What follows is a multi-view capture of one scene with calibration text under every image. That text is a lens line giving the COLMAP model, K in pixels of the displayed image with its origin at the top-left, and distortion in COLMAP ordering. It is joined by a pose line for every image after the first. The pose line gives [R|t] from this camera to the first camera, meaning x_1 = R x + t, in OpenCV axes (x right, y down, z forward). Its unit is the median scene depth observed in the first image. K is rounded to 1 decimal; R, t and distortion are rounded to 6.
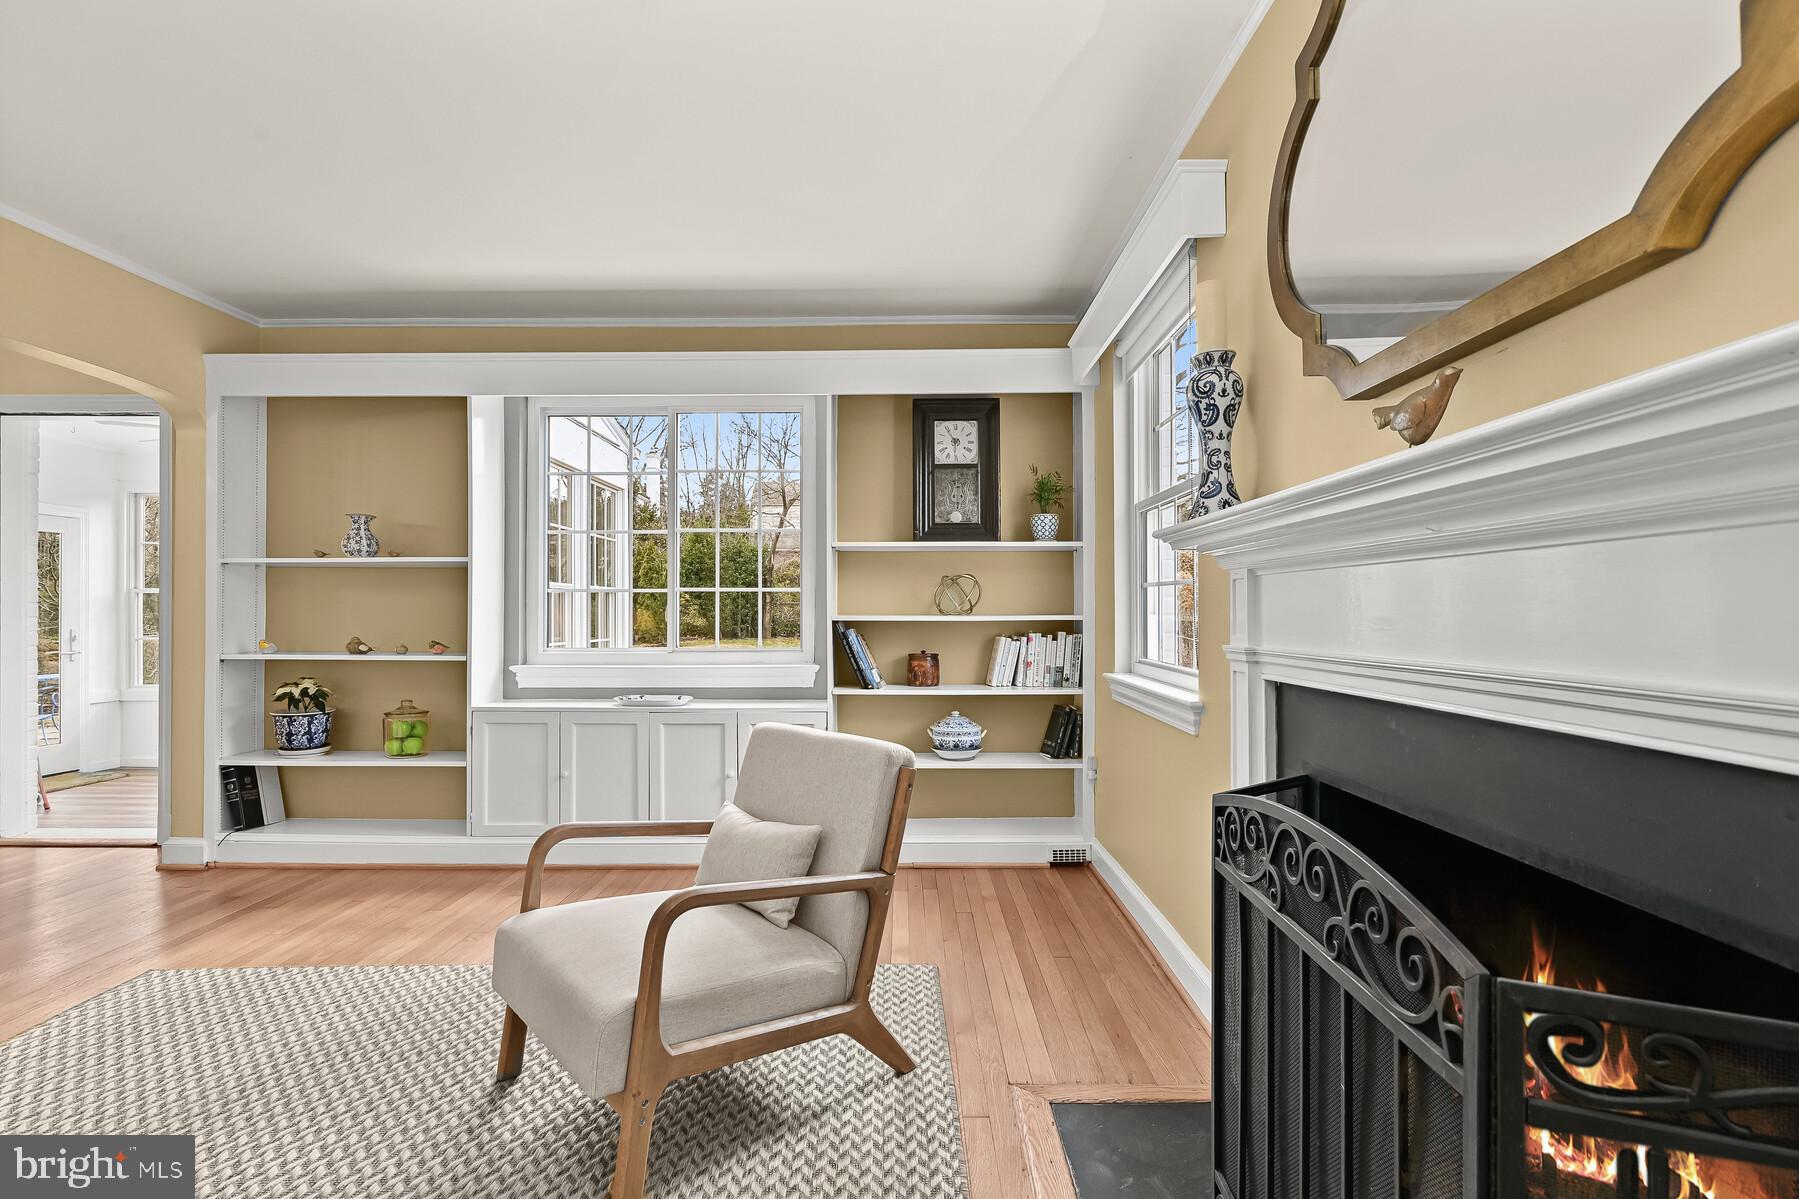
lens RADIAL K [[808.5, 0, 900.5], [0, 808.5, 607.7], [0, 0, 1]] dist [-0.007559, 0.000300]
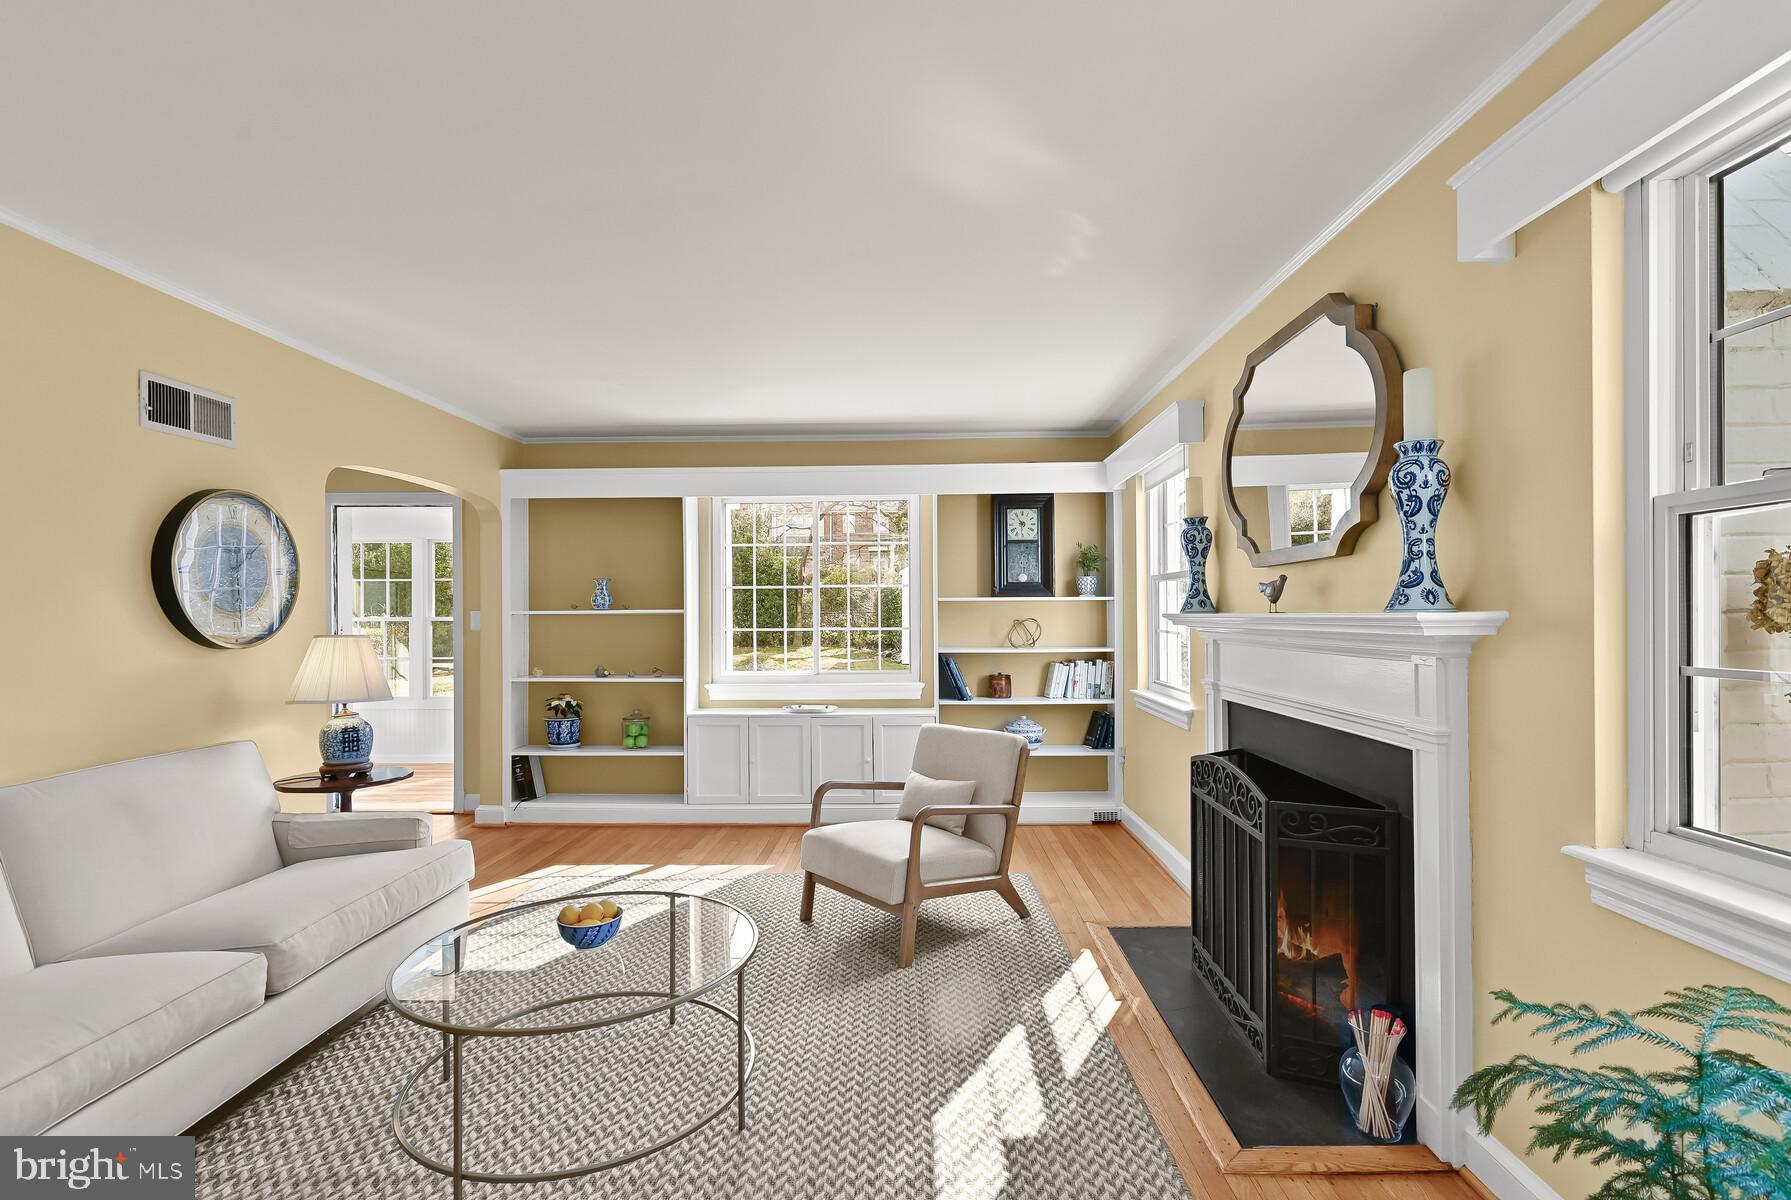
lens RADIAL K [[844.5, 0, 882.0], [0, 844.5, 608.7], [0, 0, 1]] dist [-0.004158, 0.000847]
pose [[0.999685, -0.006218, -0.024323, -0.145679], [0.006280, 0.999977, 0.002492, -0.065842], [0.024307, -0.002644, 0.999701, -0.491280]]
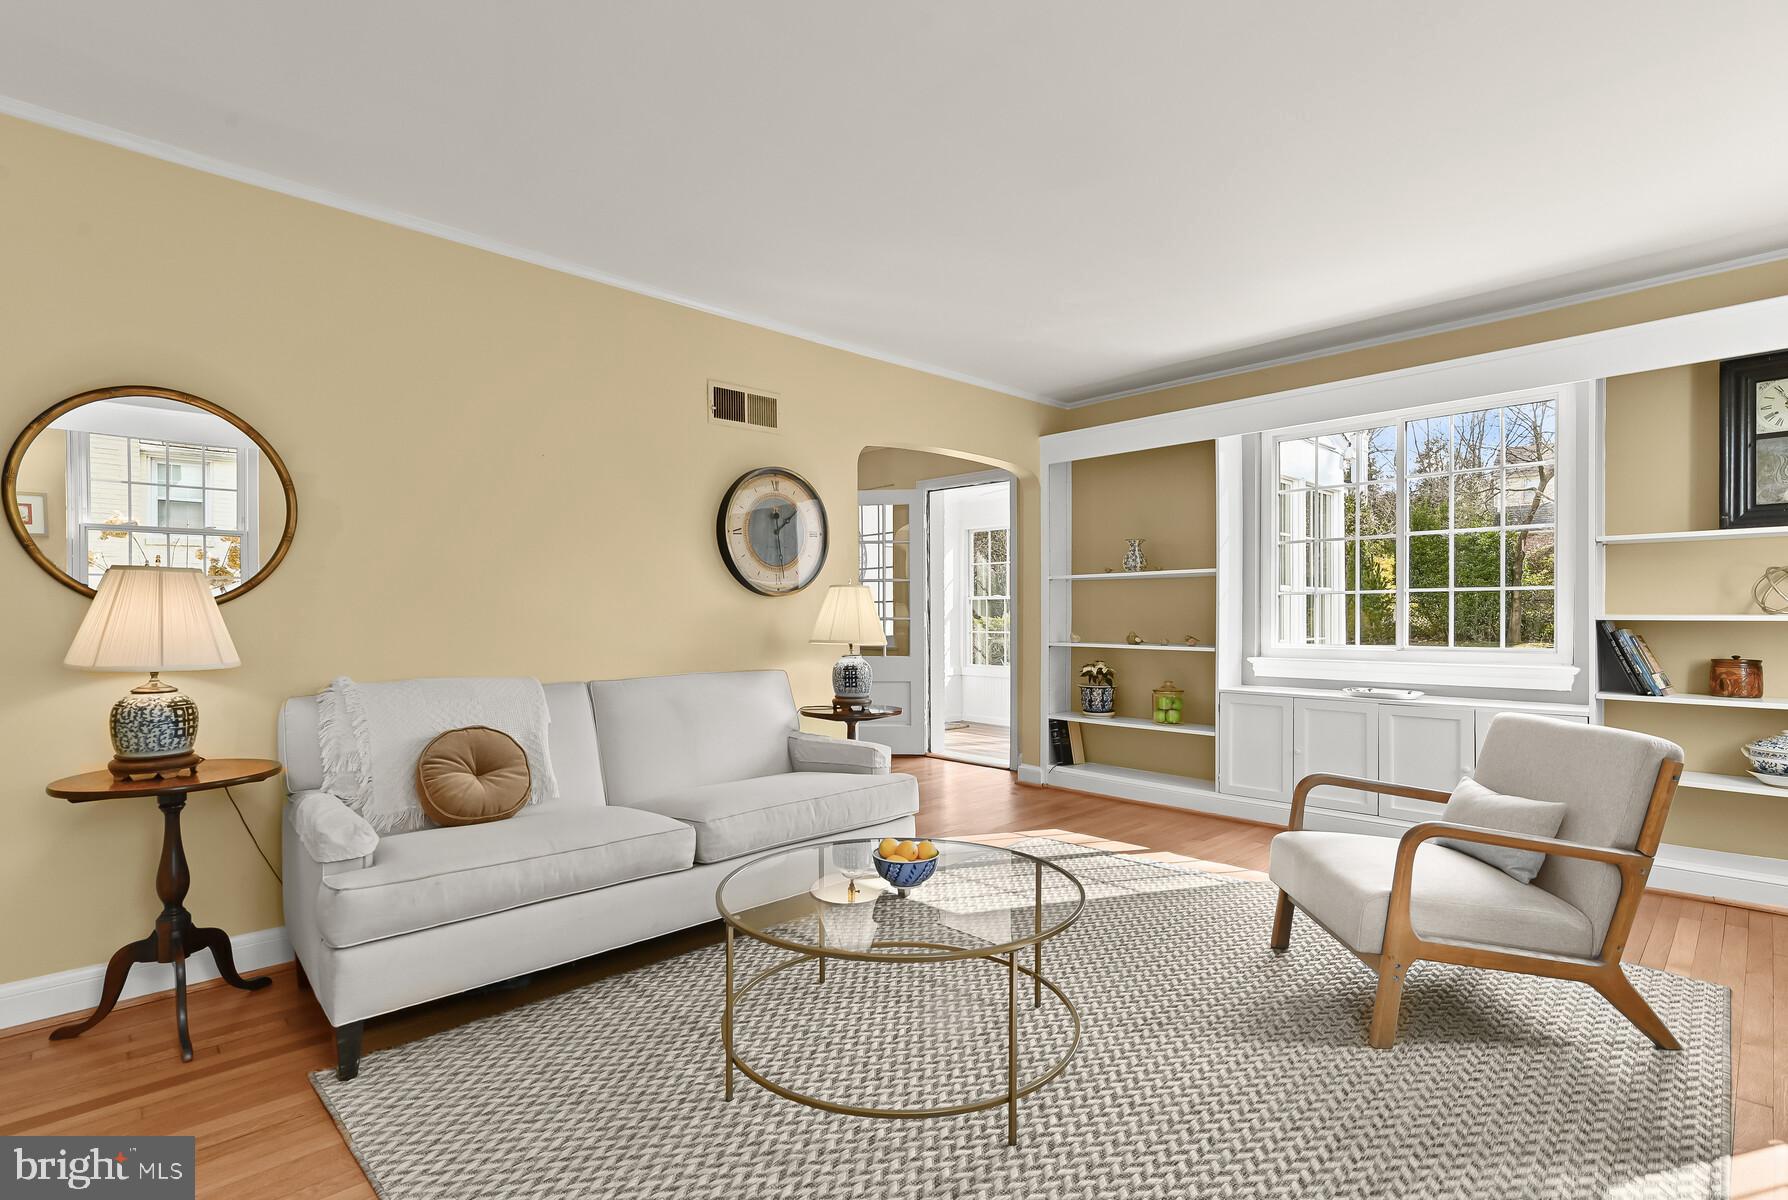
lens RADIAL K [[843.1, 0, 881.5], [0, 843.1, 625.0], [0, 0, 1]] dist [-0.004158, 0.000847]
pose [[0.689864, 0.006150, -0.723913, 0.049179], [0.009377, 0.999804, 0.017429, -0.003235], [0.723878, -0.018811, 0.689671, -0.270360]]
